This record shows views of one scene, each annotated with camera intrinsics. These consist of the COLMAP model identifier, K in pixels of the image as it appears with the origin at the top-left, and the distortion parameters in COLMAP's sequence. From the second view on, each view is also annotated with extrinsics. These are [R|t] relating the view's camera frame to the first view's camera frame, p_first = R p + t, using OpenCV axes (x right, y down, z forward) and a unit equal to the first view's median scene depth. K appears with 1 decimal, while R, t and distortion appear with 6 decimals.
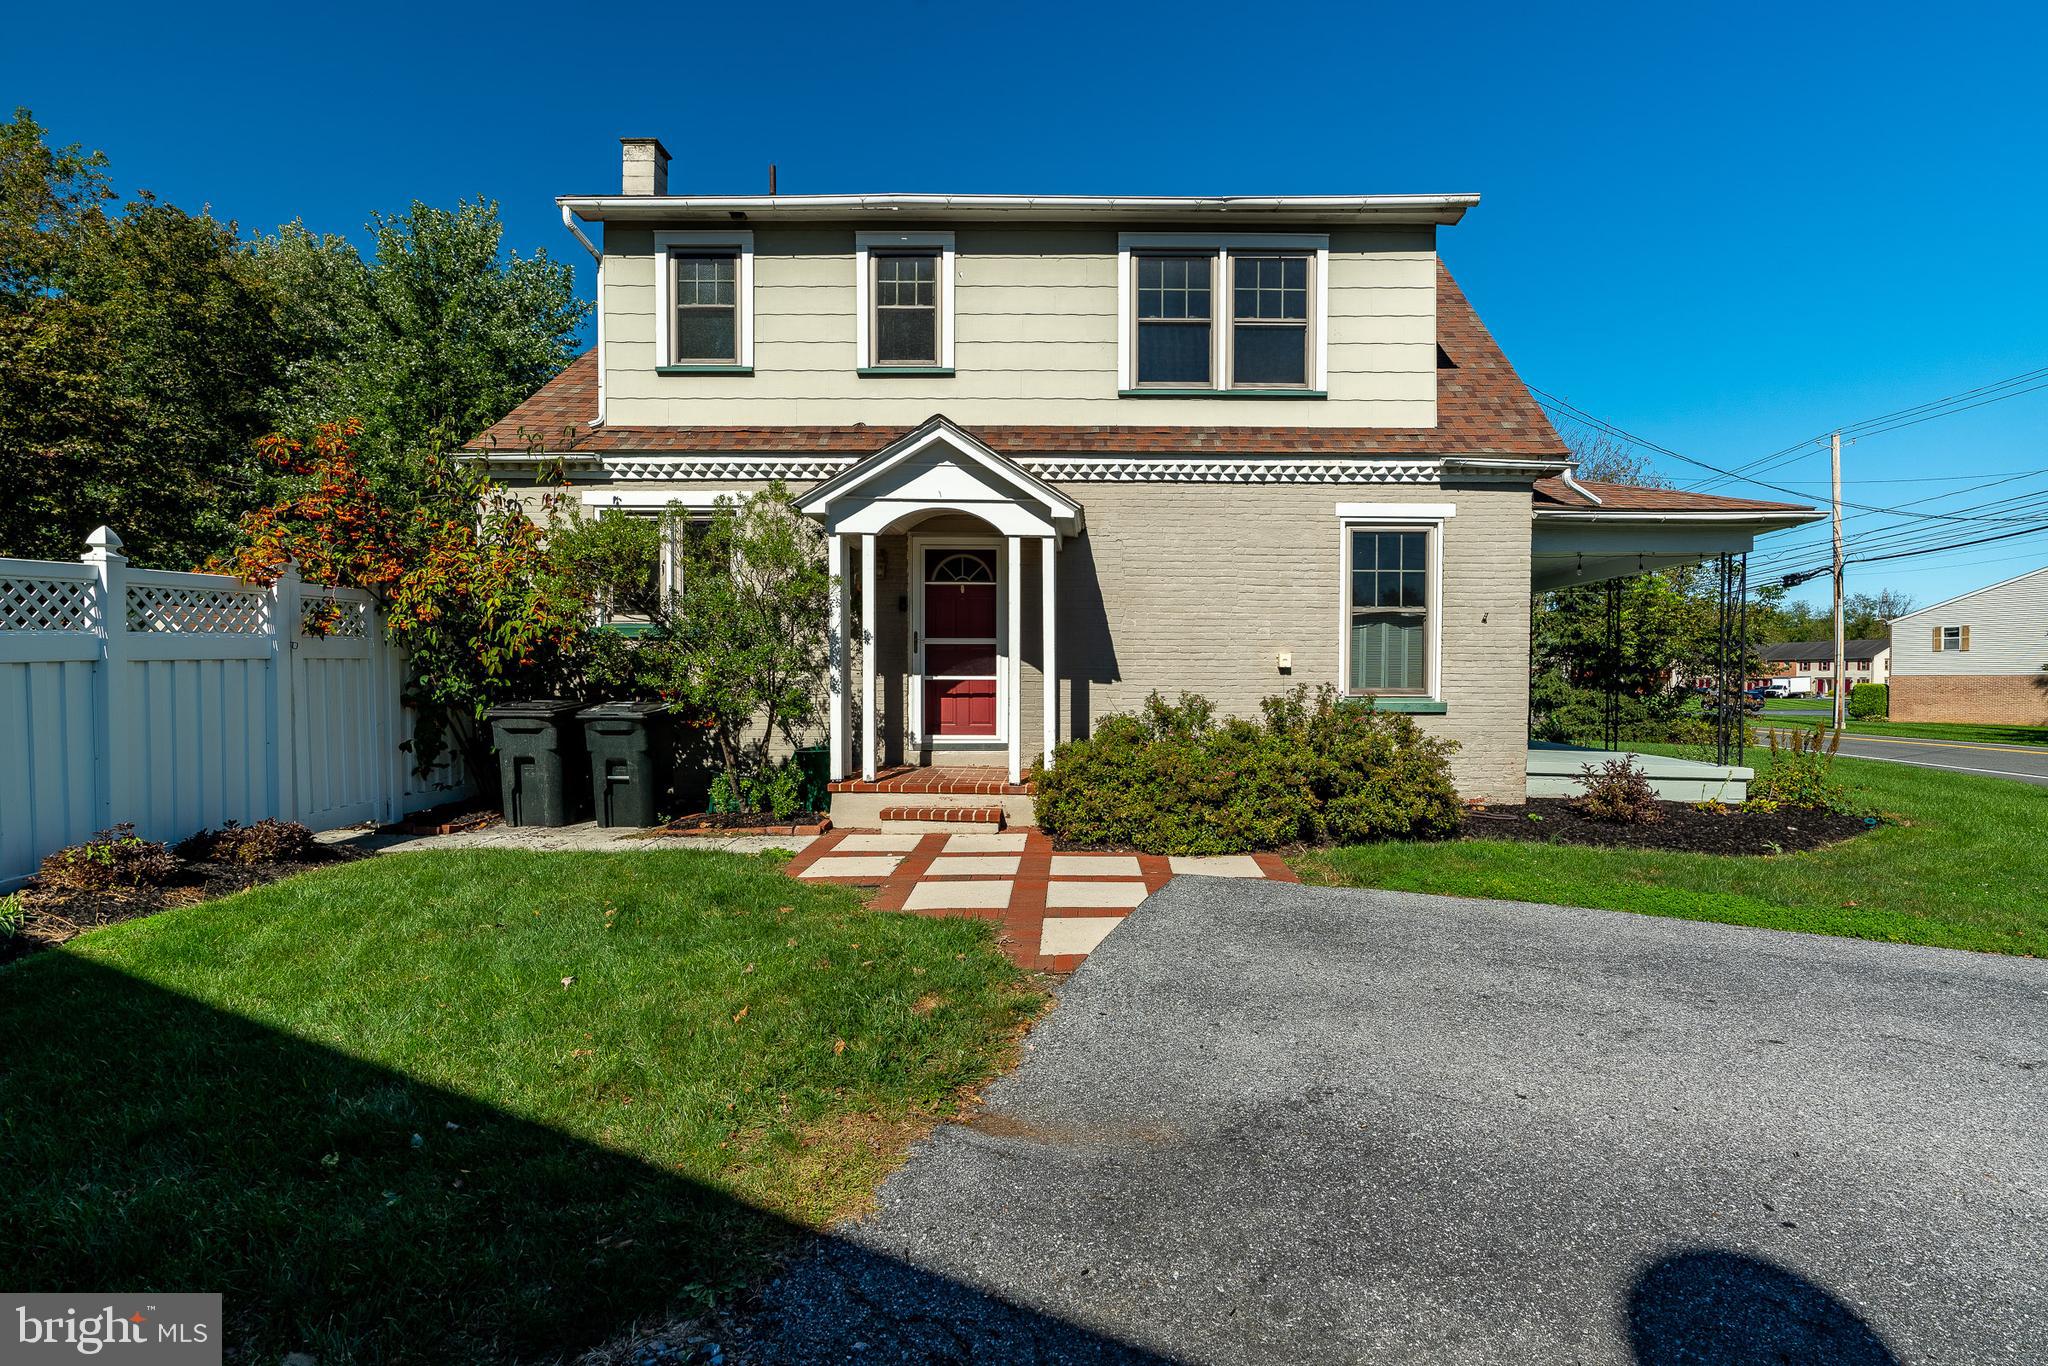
lens RADIAL K [[925.2, 0, 1025.7], [0, 925.2, 721.3], [0, 0, 1]] dist [-0.012841, -0.000249]
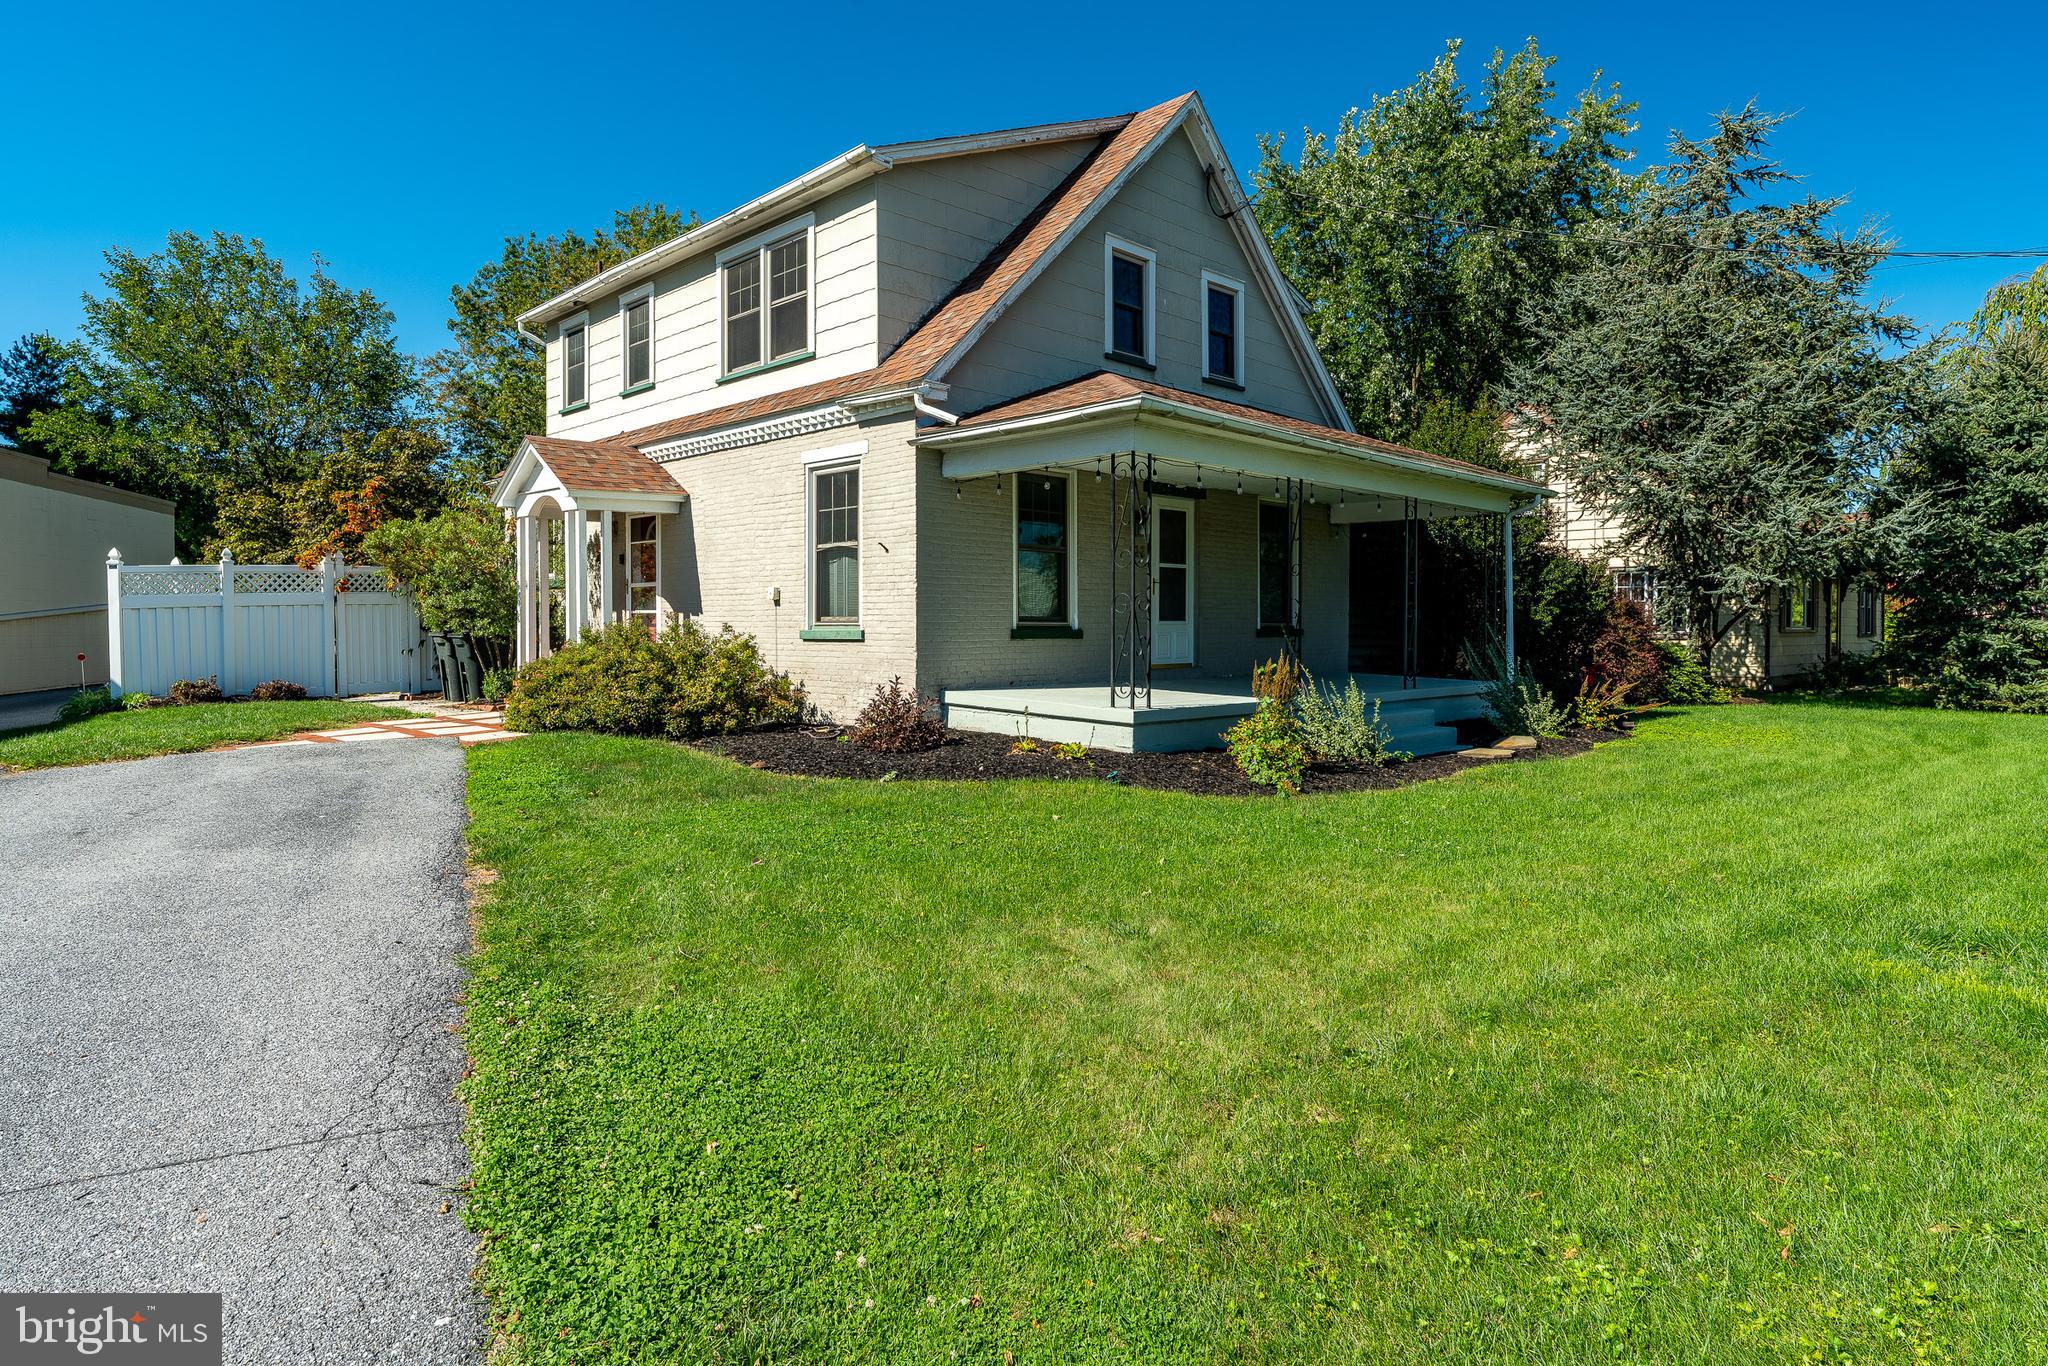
lens RADIAL K [[1197.0, 0, 1027.2], [0, 1197.0, 665.4], [0, 0, 1]] dist [-0.000615, -0.000205]
pose [[0.684315, 0.024036, -0.728790, 1.573834], [-0.032931, 0.999456, 0.002042, 0.010439], [0.728443, 0.022603, 0.684734, 0.206976]]
